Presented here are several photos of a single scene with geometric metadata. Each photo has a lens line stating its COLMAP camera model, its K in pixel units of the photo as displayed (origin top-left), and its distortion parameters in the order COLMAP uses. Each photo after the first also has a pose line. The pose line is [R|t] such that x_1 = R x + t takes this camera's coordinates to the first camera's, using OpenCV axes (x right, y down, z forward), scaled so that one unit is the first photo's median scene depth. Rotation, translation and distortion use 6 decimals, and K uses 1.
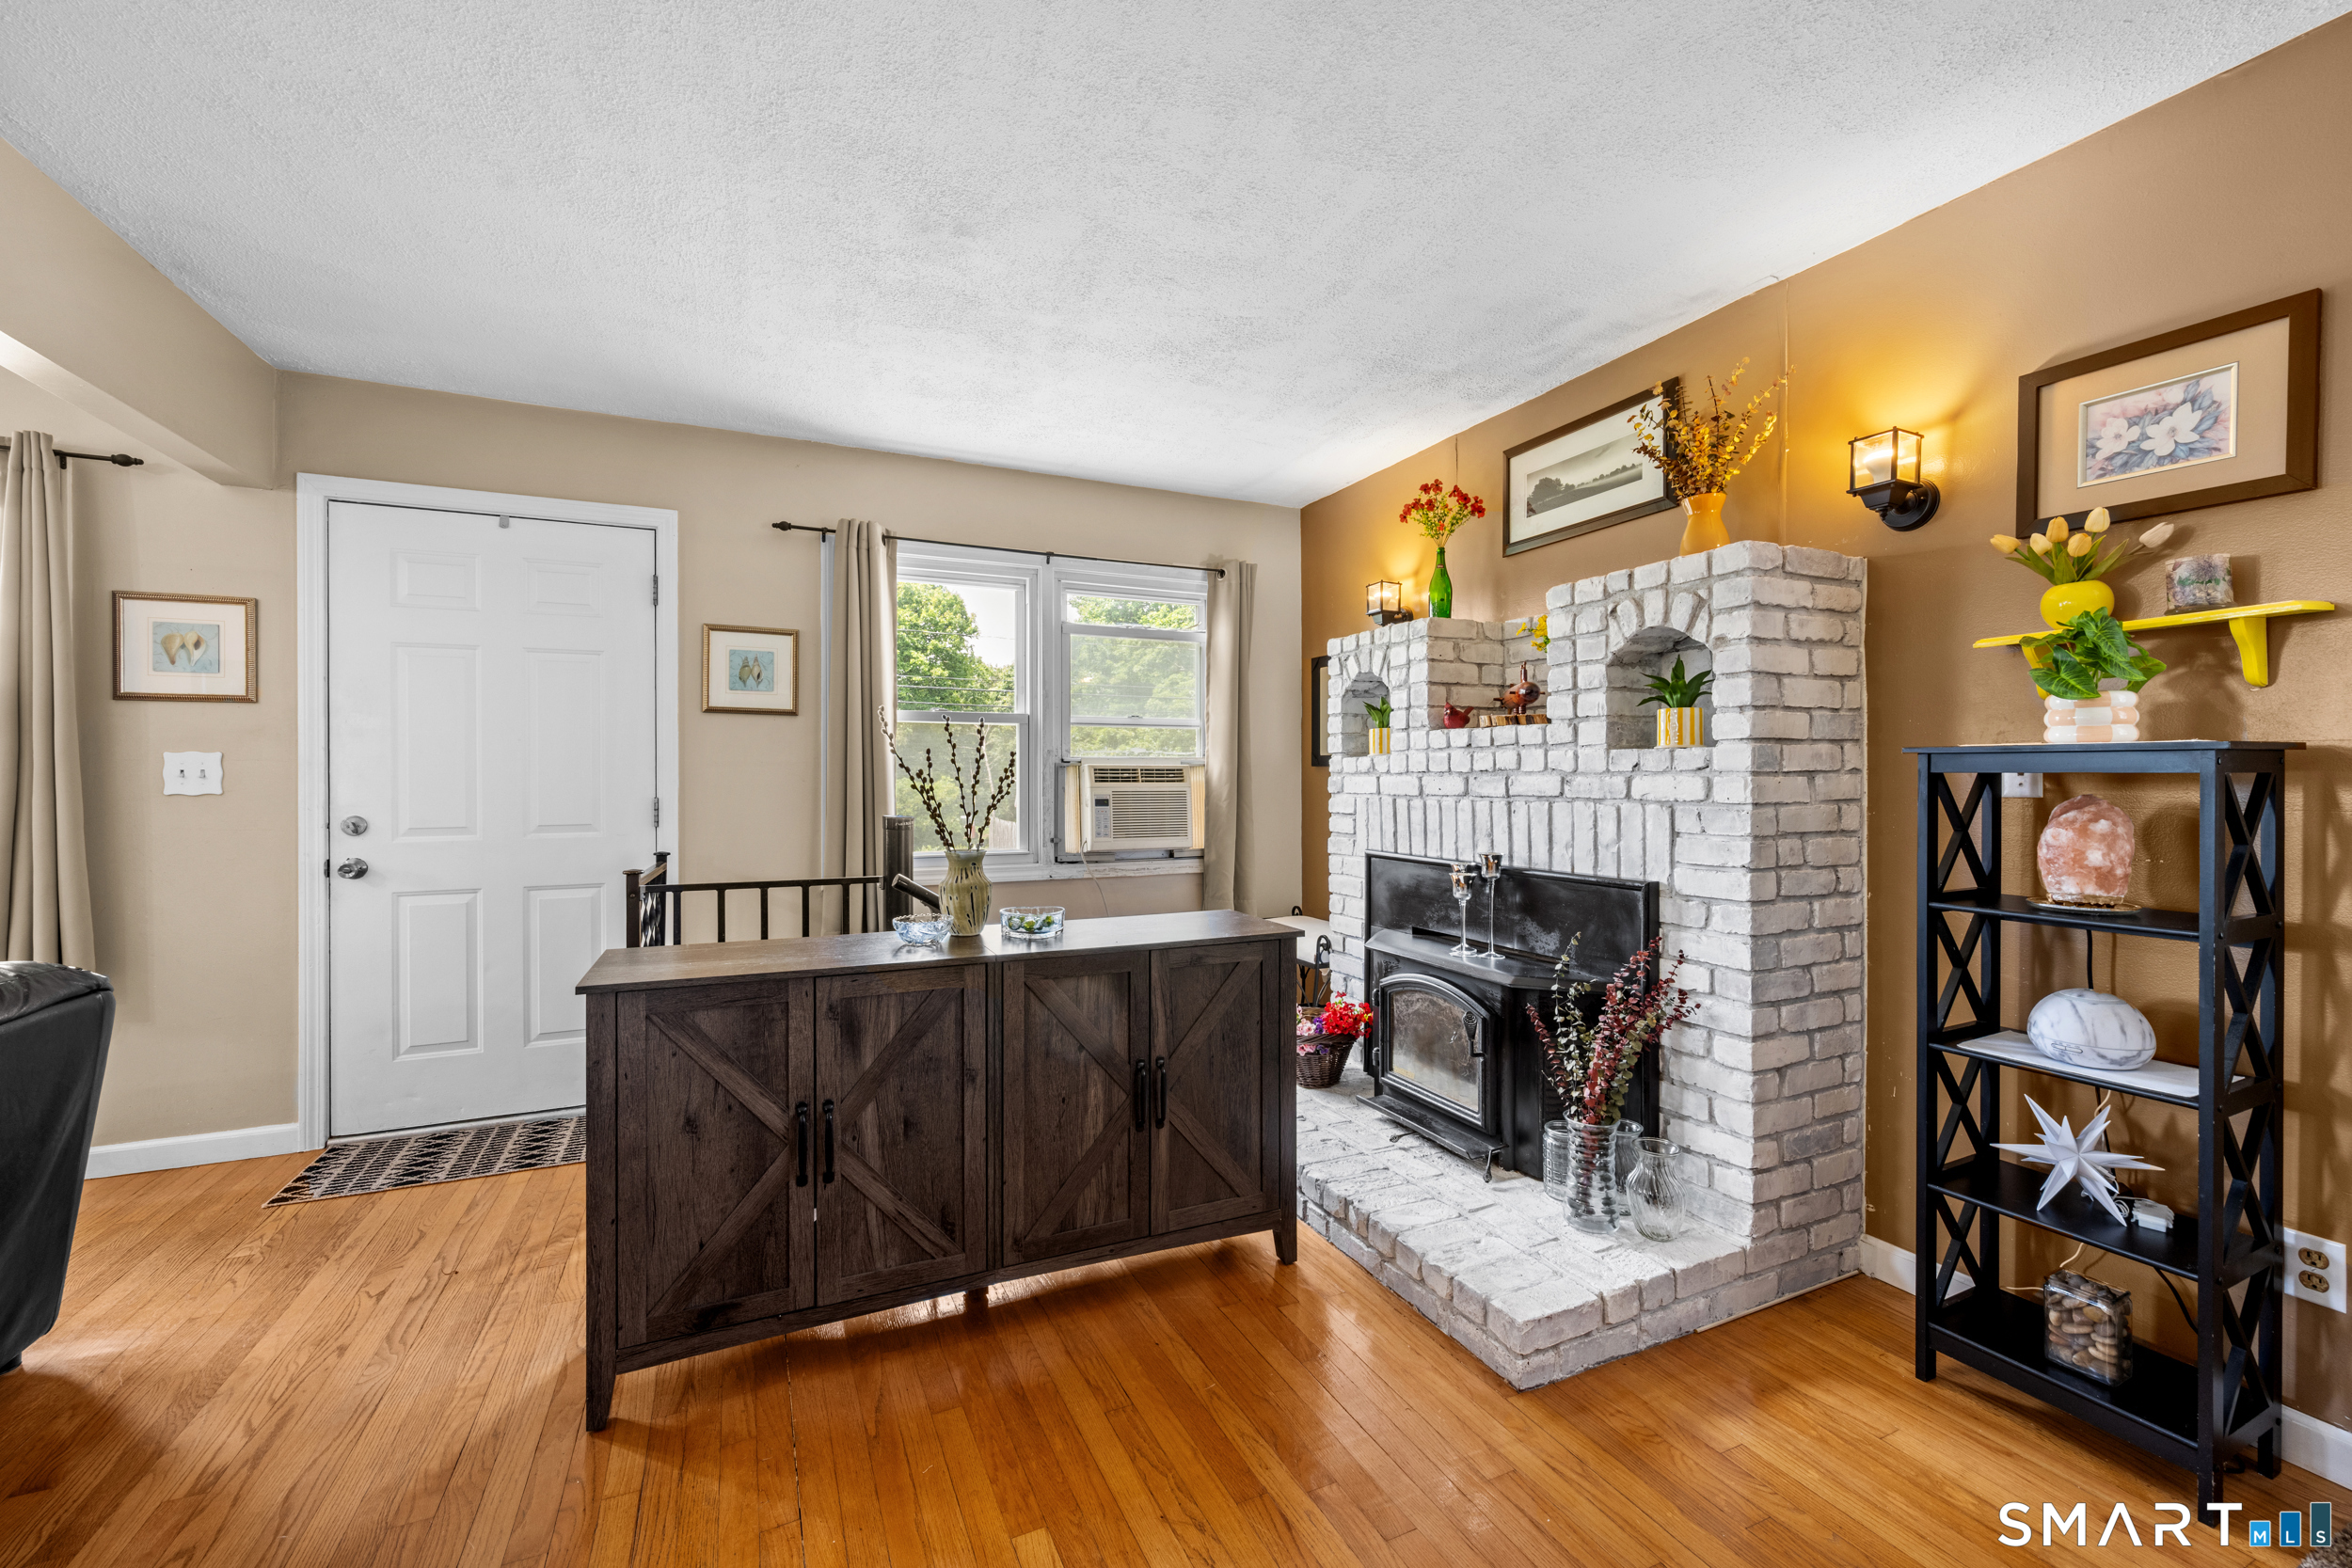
lens RADIAL K [[954.0, 0, 1175.4], [0, 954.0, 776.4], [0, 0, 1]] dist [0.000233, -0.000003]
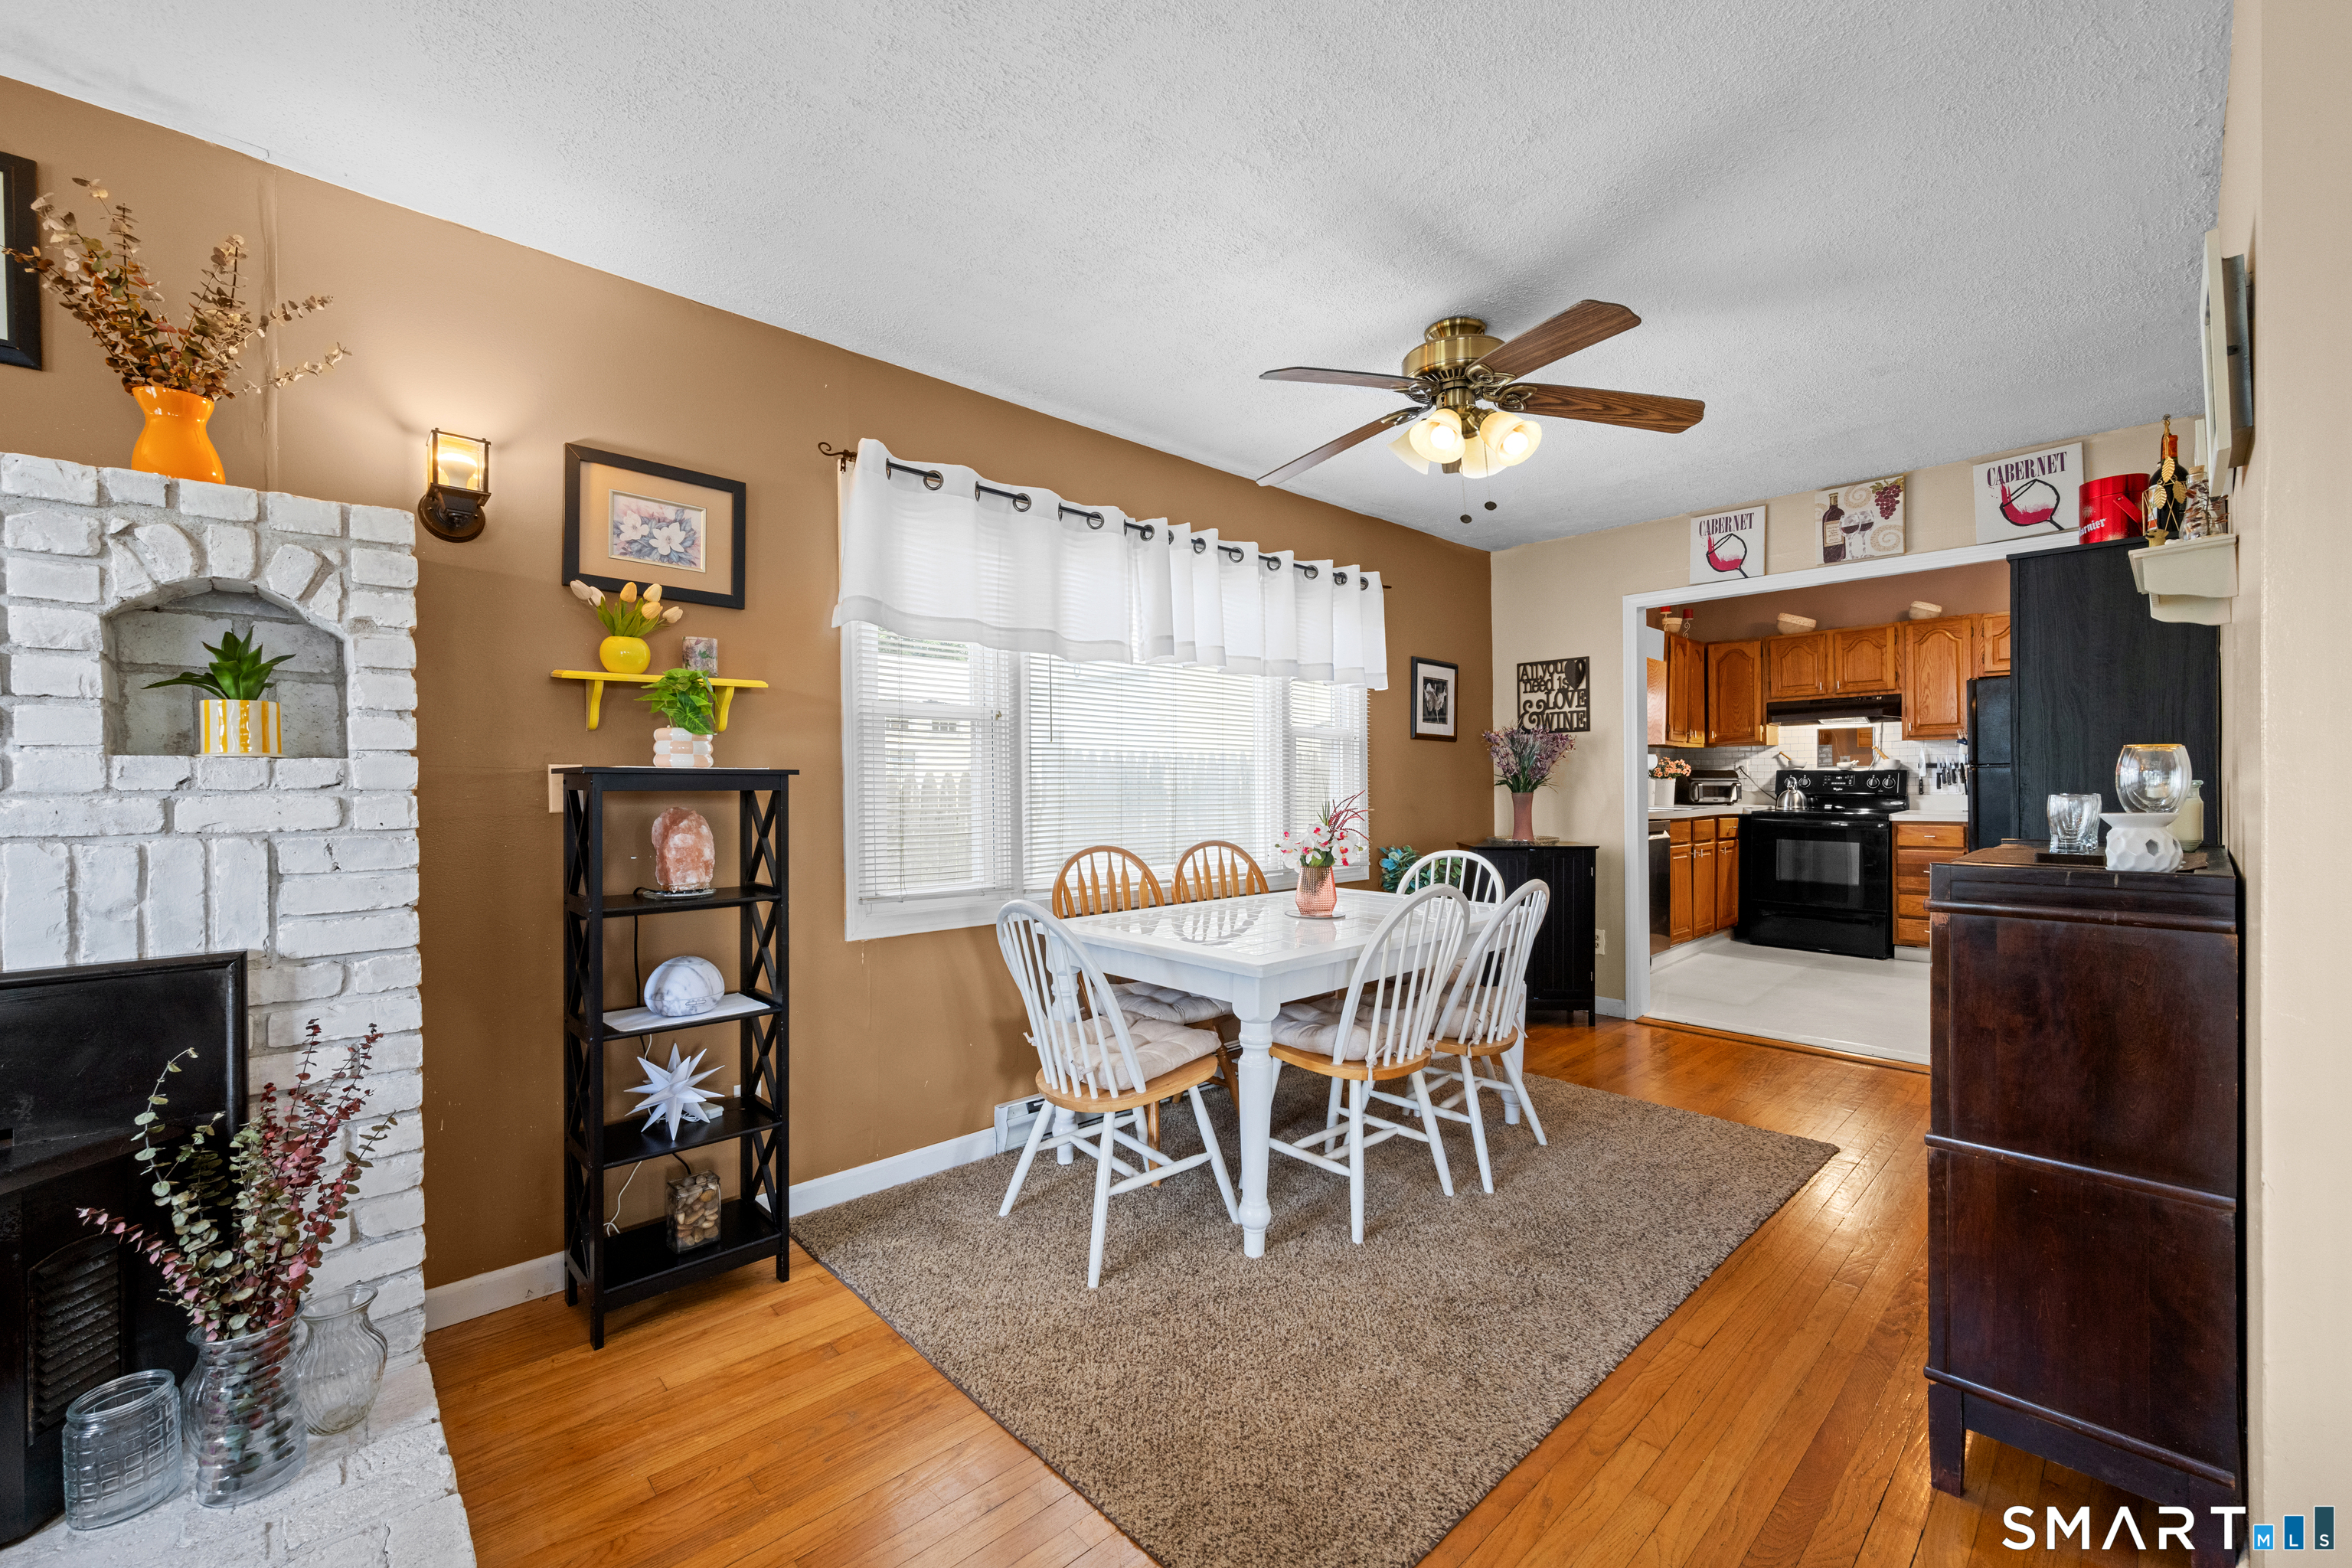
lens RADIAL K [[949.2, 0, 1178.3], [0, 949.2, 792.7], [0, 0, 1]] dist [0.000988, 0.000026]
pose [[-0.318061, -0.004991, 0.948057, -0.372086], [0.005161, 0.999962, 0.006996, -0.004811], [-0.948056, 0.007118, -0.318023, 0.587814]]
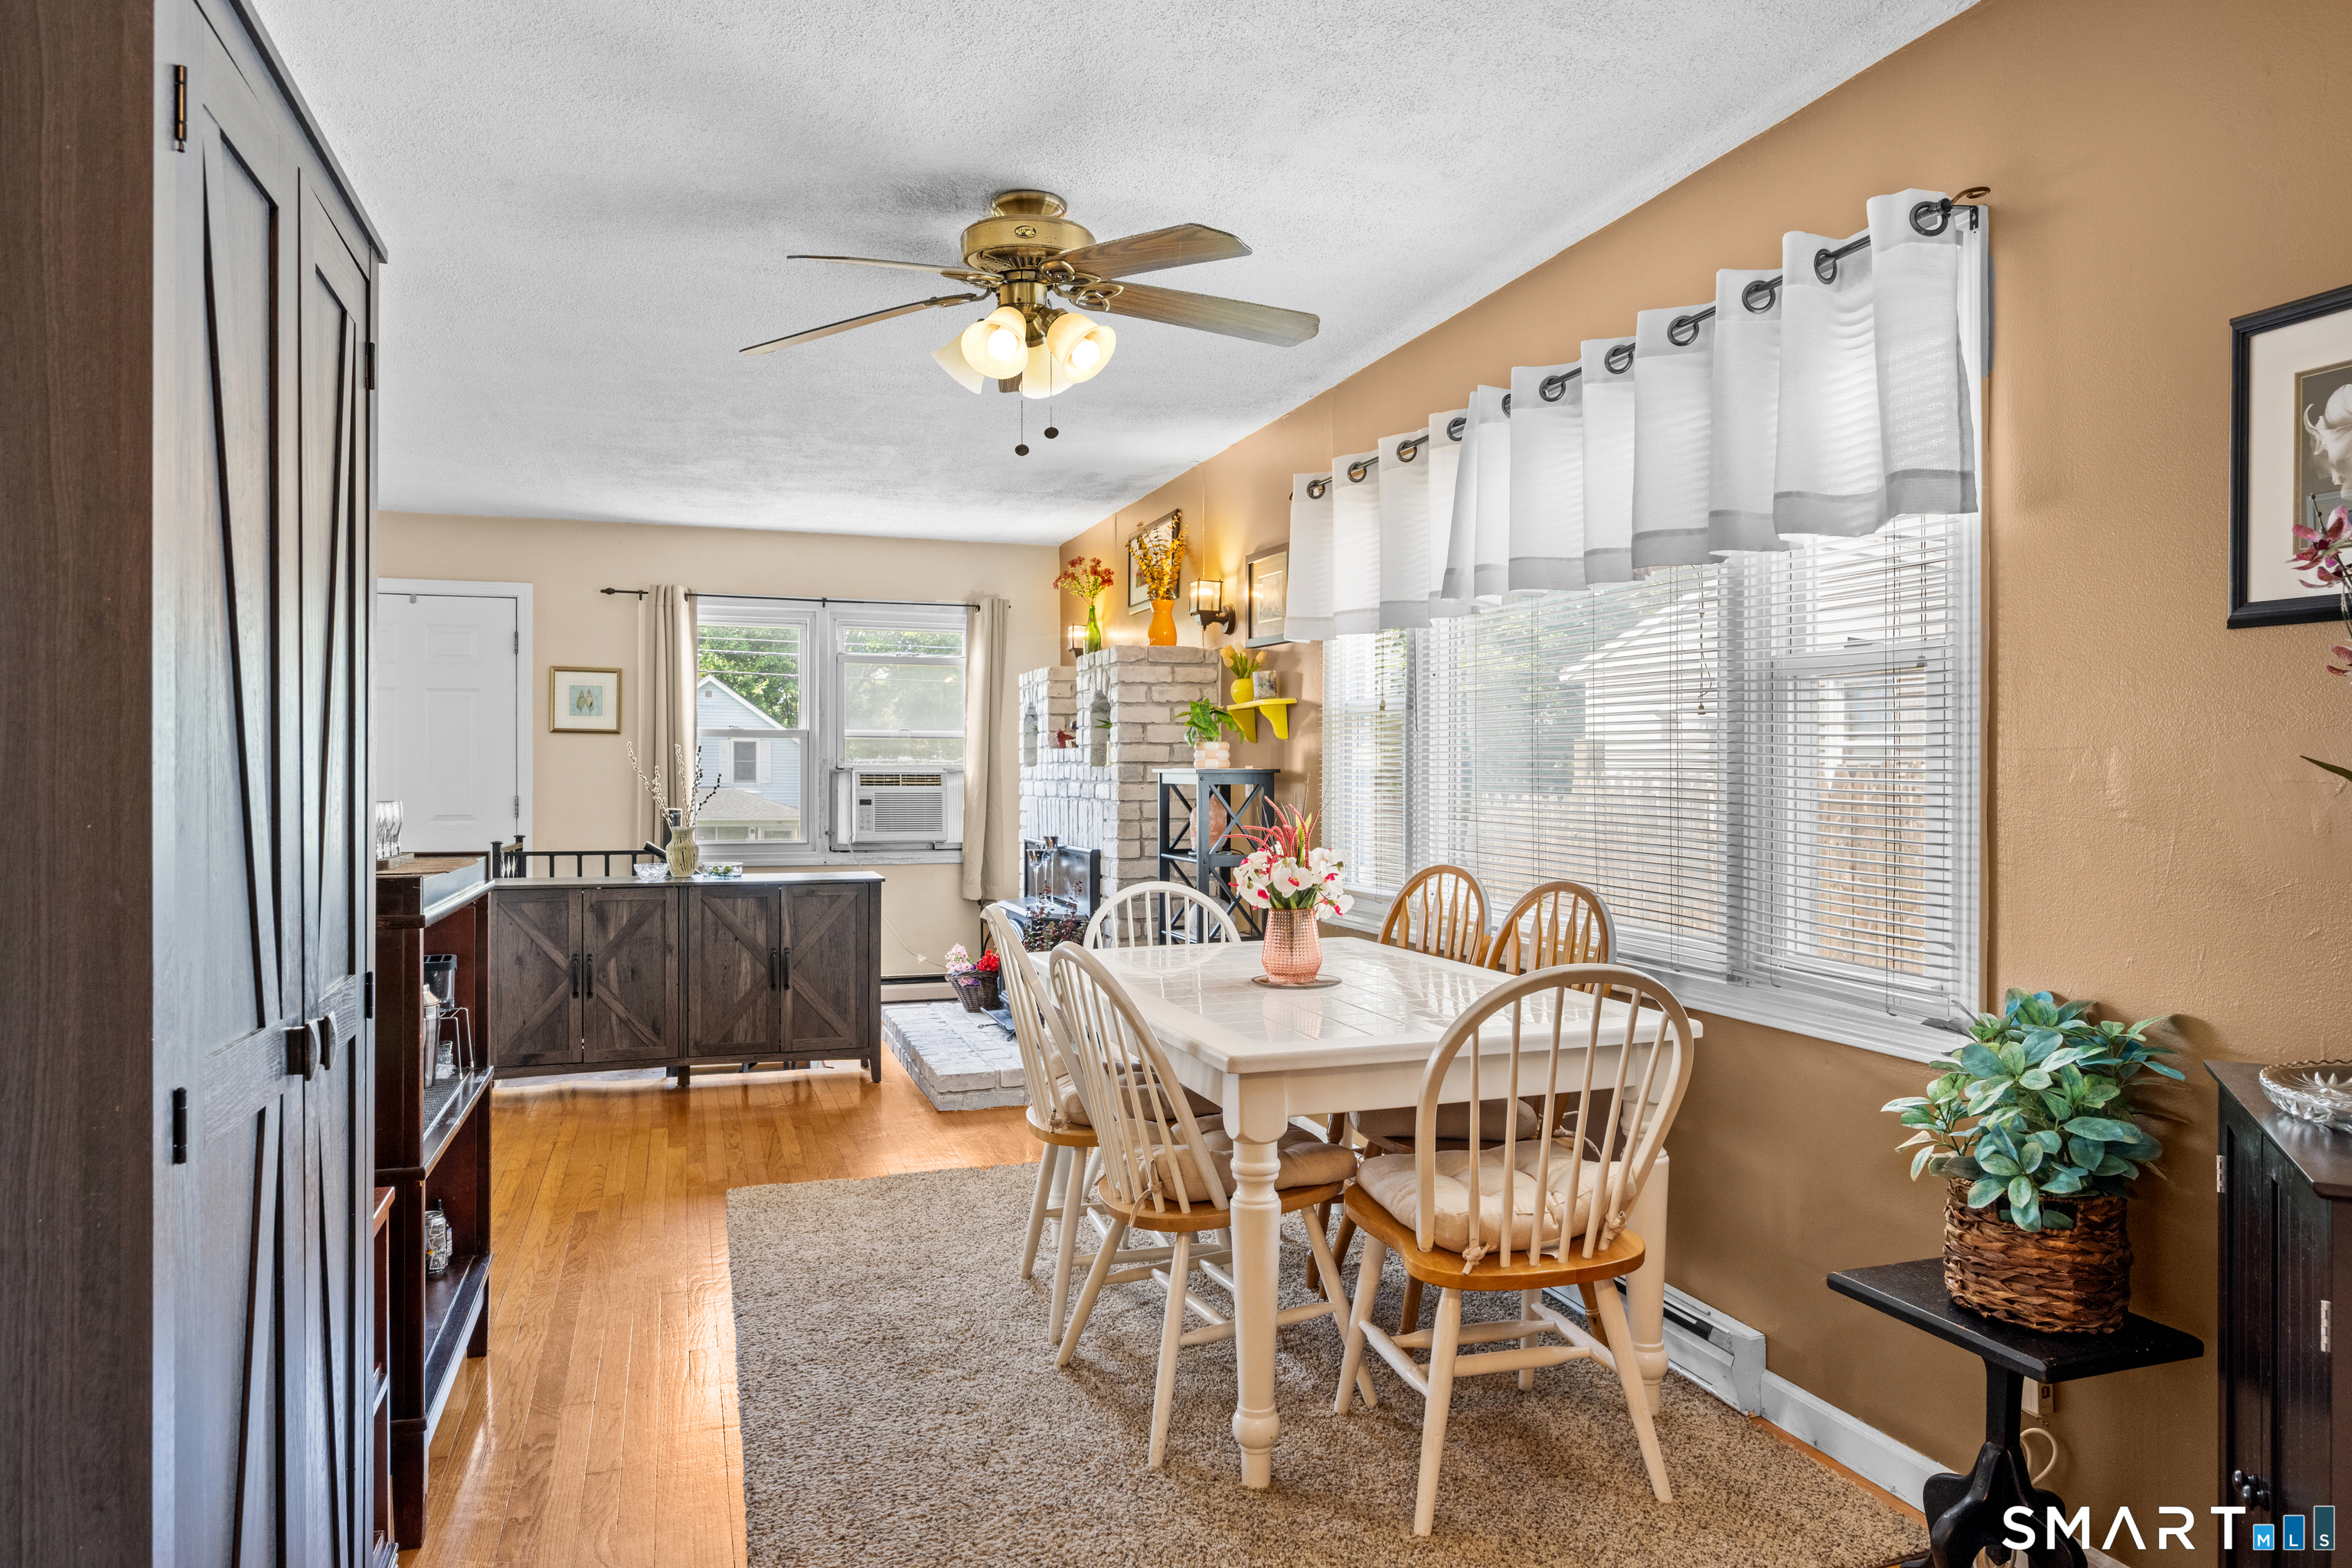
lens RADIAL K [[1479.1, 0, 1176.7], [0, 1479.1, 773.4], [0, 0, 1]] dist [0.002649, 0.000200]
pose [[0.994608, 0.002375, -0.103678, 0.912520], [-0.002337, 0.999997, 0.000489, -0.019691], [0.103678, -0.000244, 0.994611, -1.495183]]
